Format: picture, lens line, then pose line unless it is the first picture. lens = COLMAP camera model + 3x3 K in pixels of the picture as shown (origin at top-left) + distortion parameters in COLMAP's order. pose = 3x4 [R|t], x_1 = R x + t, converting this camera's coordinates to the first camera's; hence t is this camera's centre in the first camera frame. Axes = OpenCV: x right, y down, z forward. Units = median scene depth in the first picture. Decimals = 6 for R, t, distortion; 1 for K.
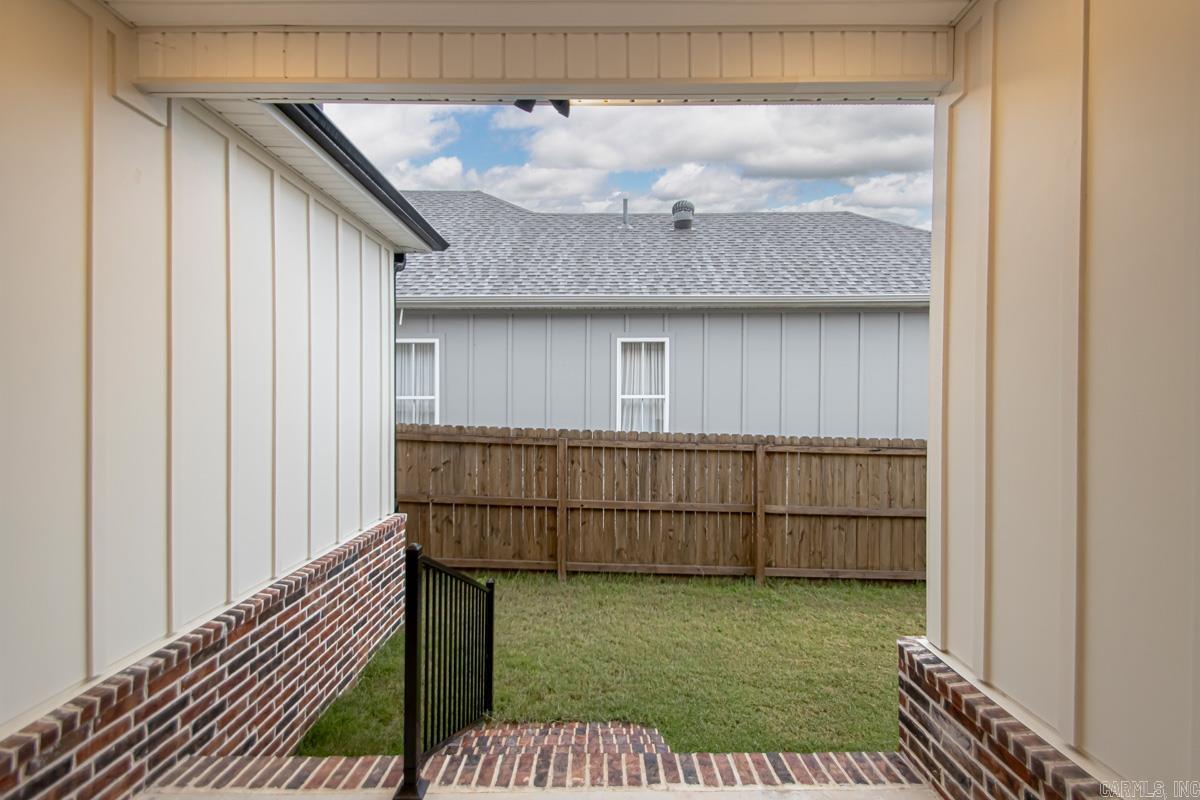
lens RADIAL K [[570.1, 0, 605.4], [0, 570.1, 398.1], [0, 0, 1]] dist [0.035431, -0.023943]
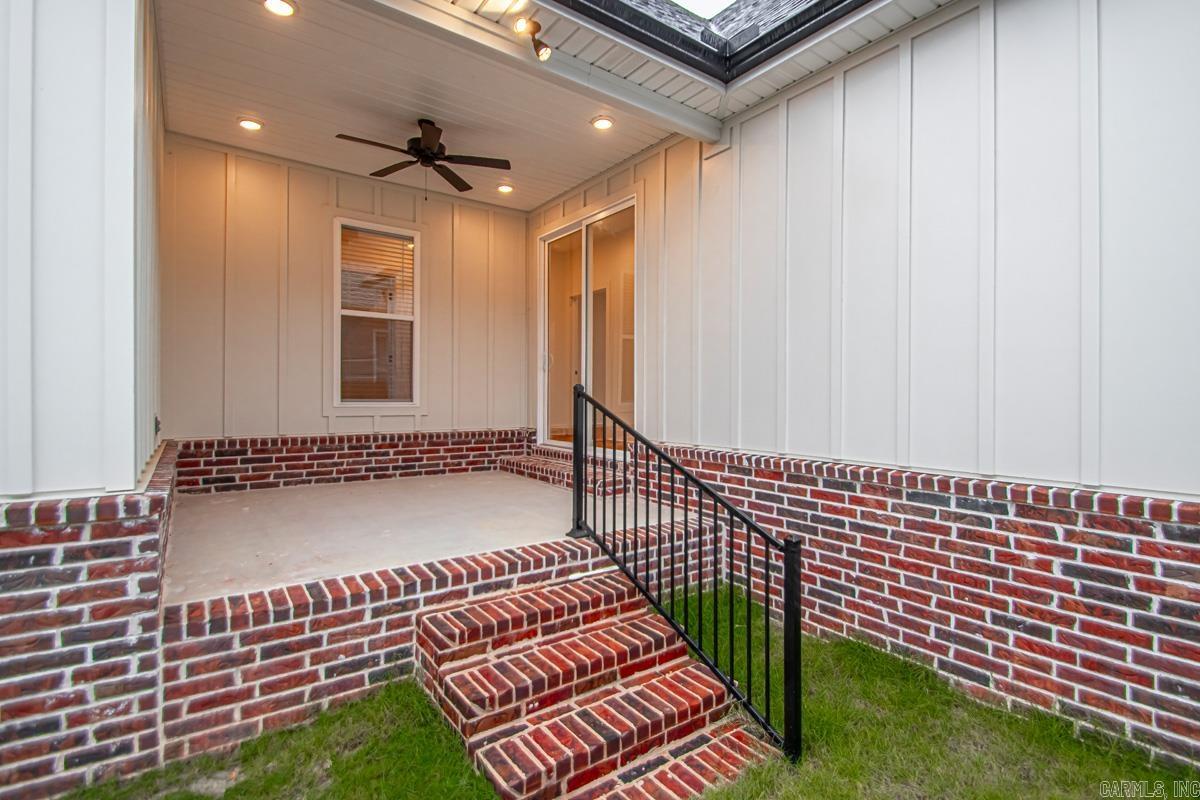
lens RADIAL K [[570.1, 0, 605.4], [0, 570.1, 398.1], [0, 0, 1]] dist [0.035431, -0.023943]
pose [[-0.811436, -0.007160, -0.584397, 0.180977], [-0.009426, 0.999955, 0.000835, 0.102968], [0.584365, 0.006186, -0.811467, 0.798102]]
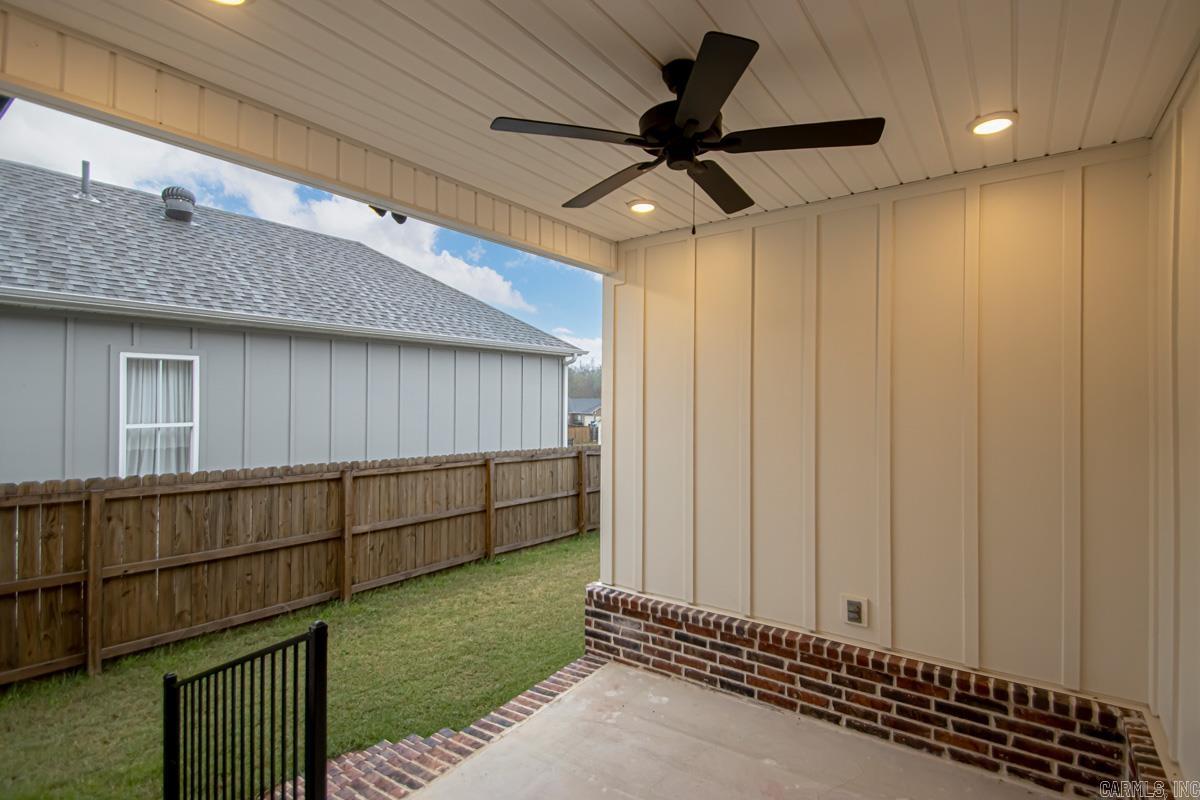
lens RADIAL K [[570.1, 0, 605.4], [0, 570.1, 398.1], [0, 0, 1]] dist [0.035431, -0.023943]
pose [[0.587338, -0.003813, 0.809333, -0.306382], [0.005544, 0.999984, 0.000688, -0.051634], [-0.809323, 0.004083, 0.587350, -0.012184]]
